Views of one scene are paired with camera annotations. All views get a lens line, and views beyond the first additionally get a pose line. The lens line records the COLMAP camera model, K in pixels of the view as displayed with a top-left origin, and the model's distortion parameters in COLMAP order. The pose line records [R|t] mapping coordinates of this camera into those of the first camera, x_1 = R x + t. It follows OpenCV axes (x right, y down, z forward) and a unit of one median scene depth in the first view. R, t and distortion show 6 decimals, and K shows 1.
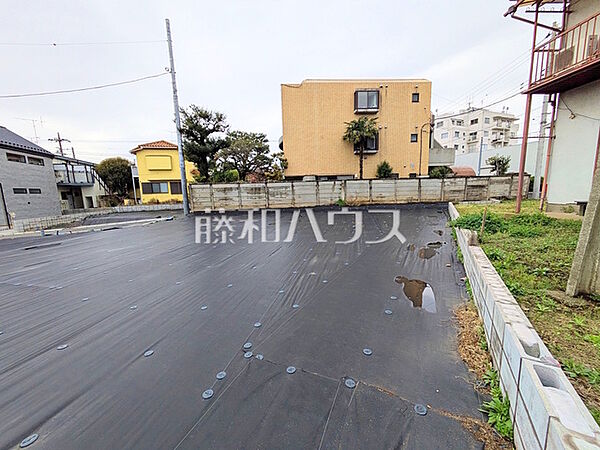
lens RADIAL K [[237.0, 0, 300.0], [0, 237.0, 225.0], [0, 0, 1]] dist [0.002469, 0.000792]
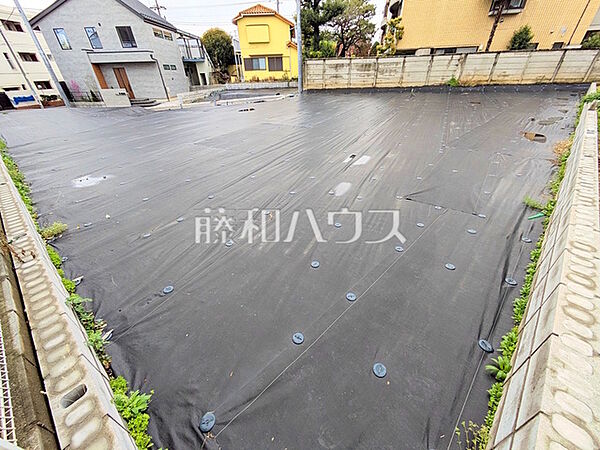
lens RADIAL K [[237.0, 0, 300.0], [0, 237.0, 225.0], [0, 0, 1]] dist [0.002469, 0.000792]
pose [[0.965706, 0.145572, -0.214990, -0.129825], [-0.039756, 0.901179, 0.431619, 0.034861], [0.256577, -0.408270, 0.876062, -0.229194]]
